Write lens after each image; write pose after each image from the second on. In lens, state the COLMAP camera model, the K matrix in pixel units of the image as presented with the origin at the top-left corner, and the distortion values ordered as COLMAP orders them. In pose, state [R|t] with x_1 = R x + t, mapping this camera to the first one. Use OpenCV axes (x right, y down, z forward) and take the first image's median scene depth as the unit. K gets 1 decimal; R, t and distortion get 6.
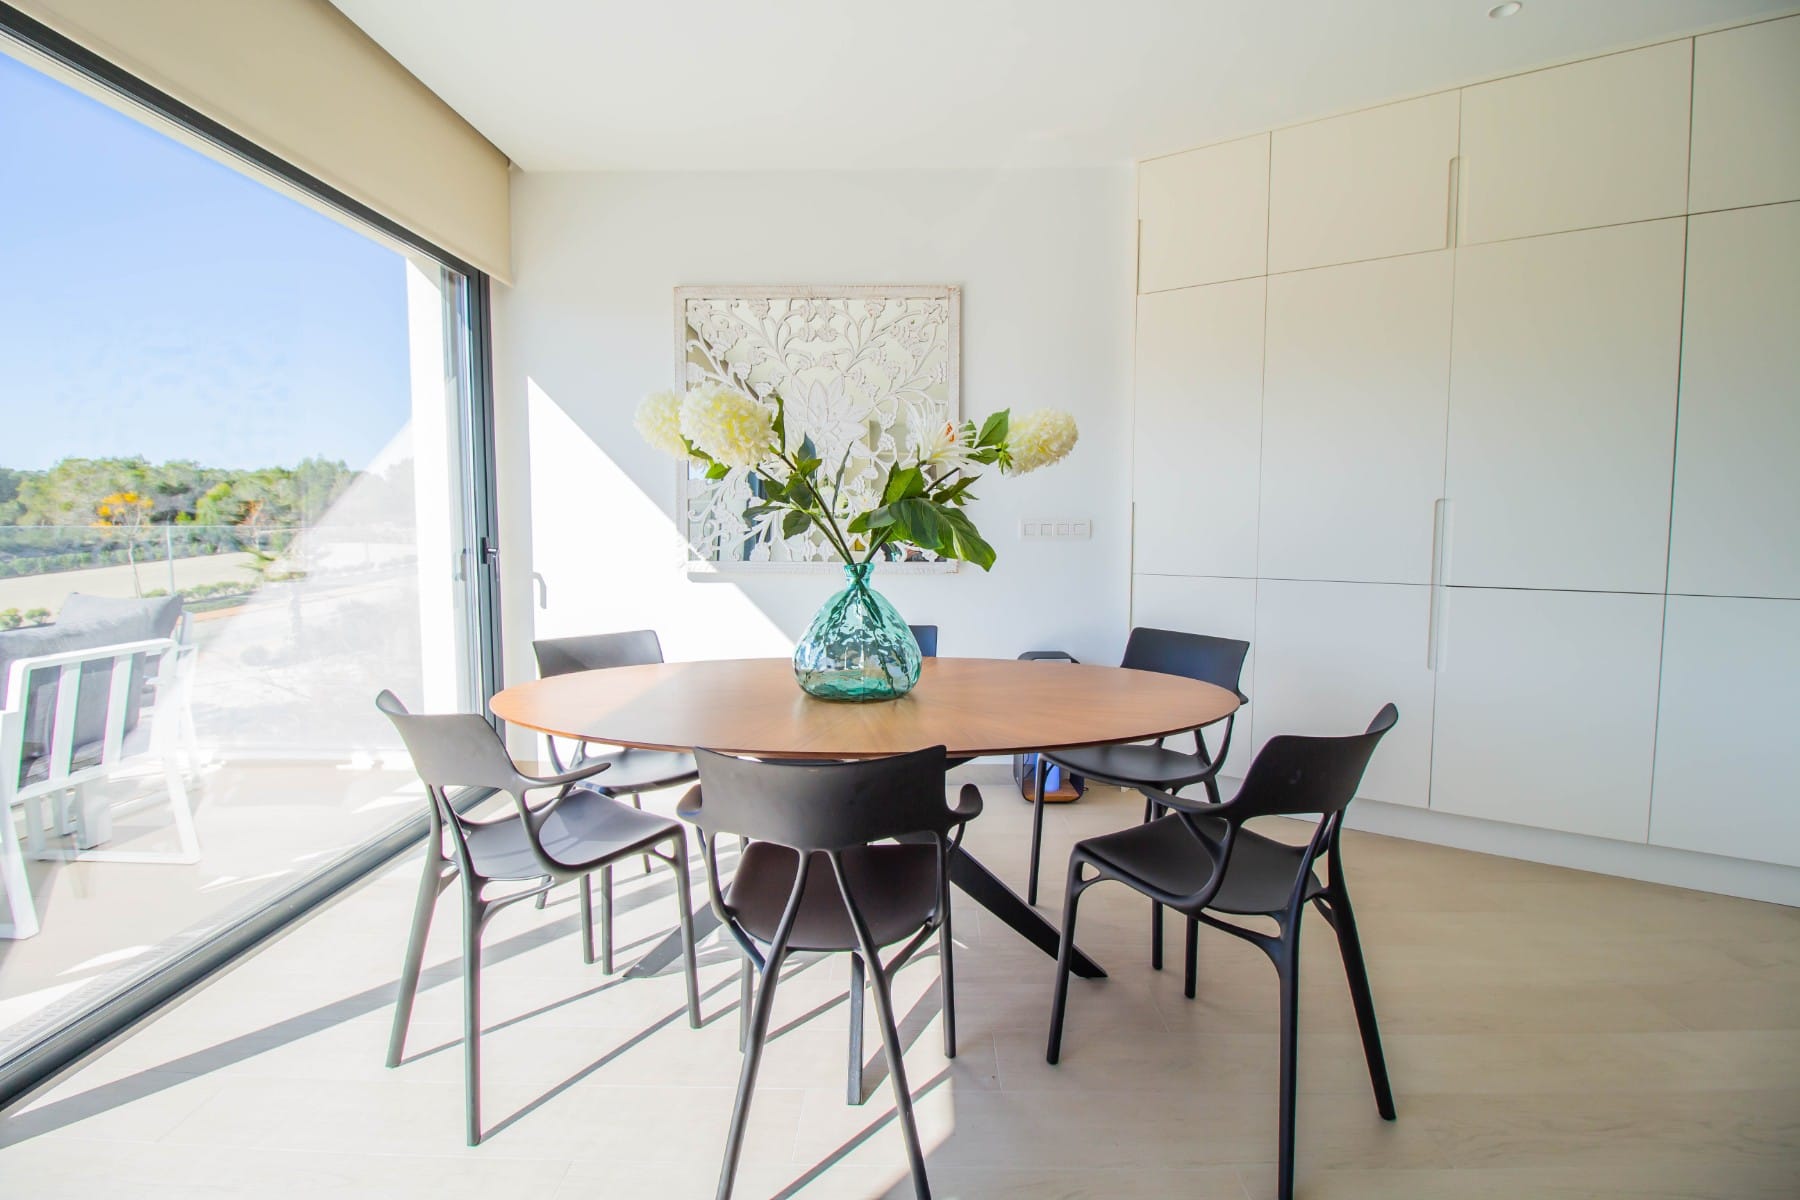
lens RADIAL K [[831.7, 0, 902.6], [0, 831.7, 589.3], [0, 0, 1]] dist [-0.002344, -0.000246]
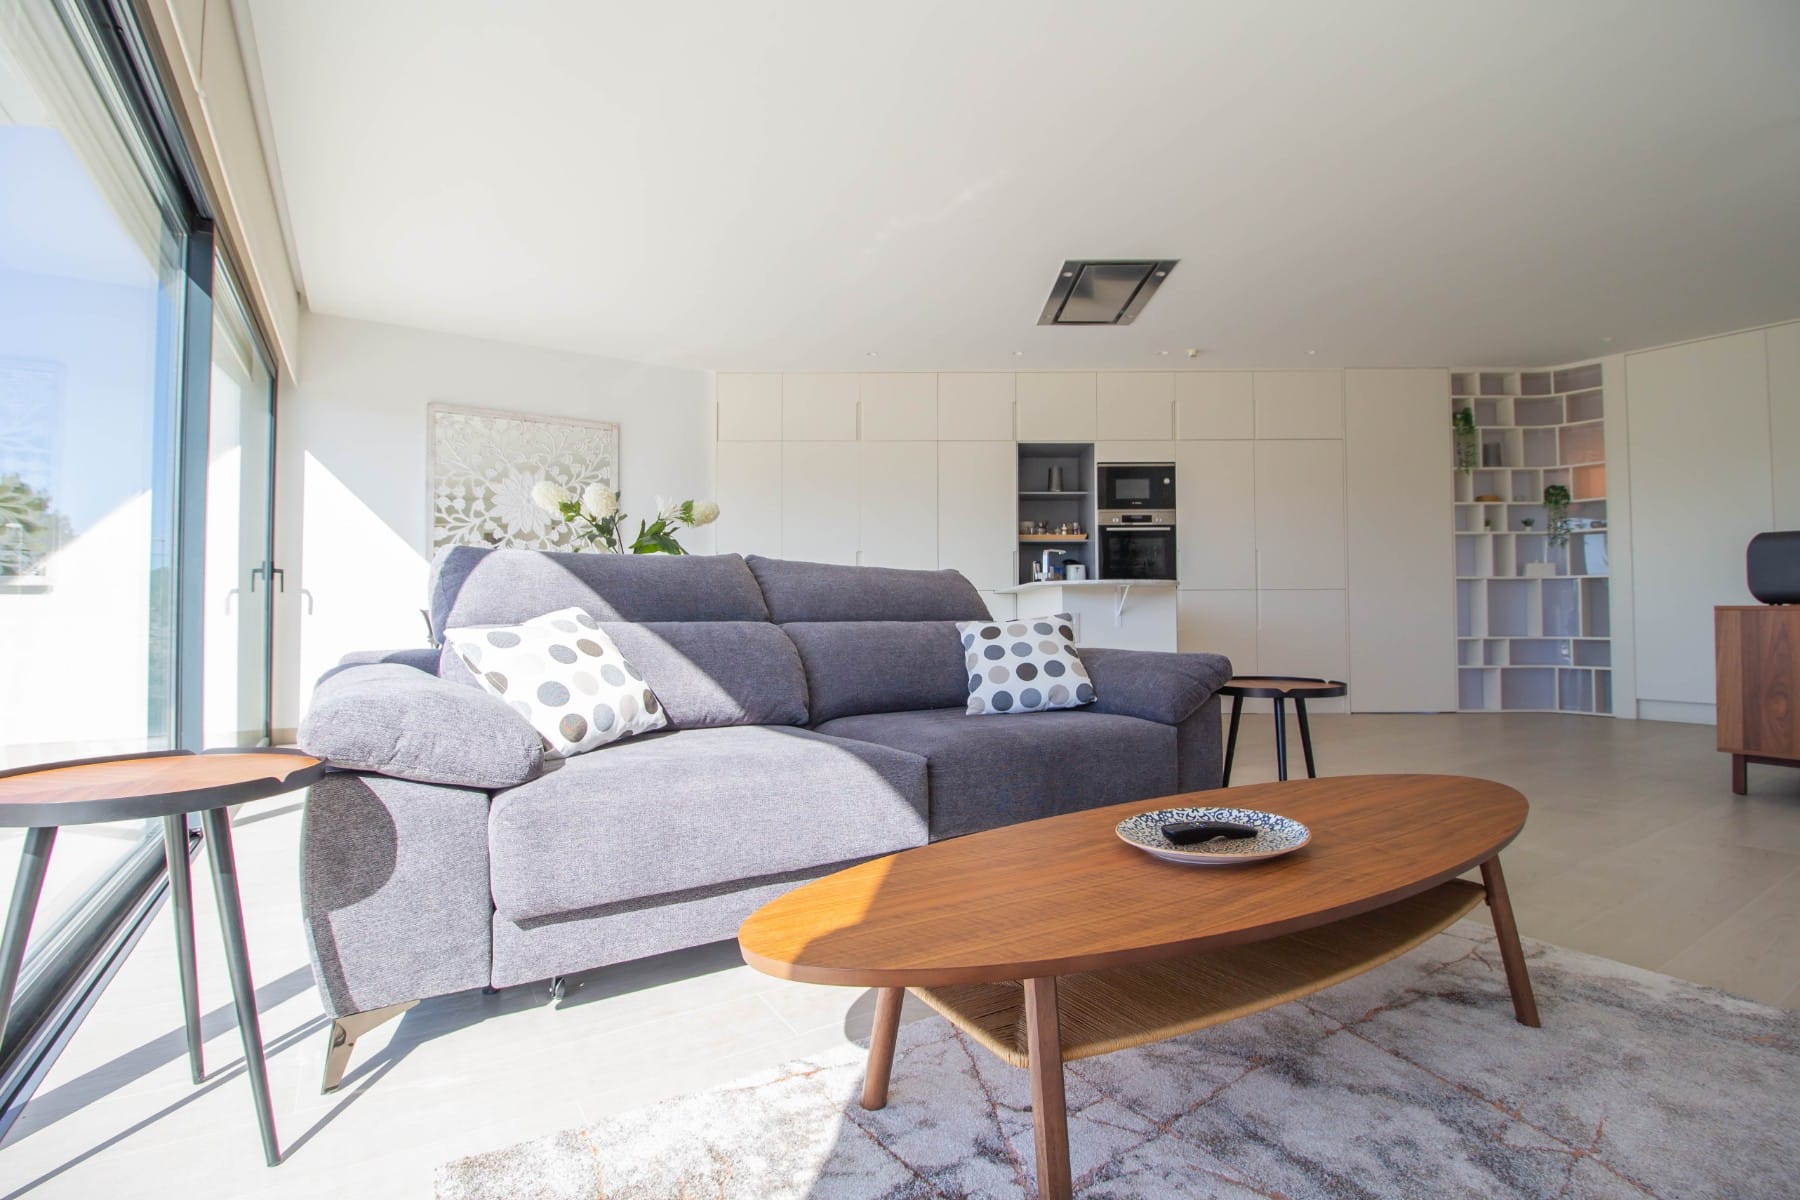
lens RADIAL K [[831.7, 0, 901.3], [0, 831.7, 598.1], [0, 0, 1]] dist [-0.002344, -0.000246]
pose [[0.835236, 0.001411, 0.549890, -0.388253], [0.048840, 0.995854, -0.076739, 0.156104], [-0.547718, 0.090952, 0.831705, -0.723407]]
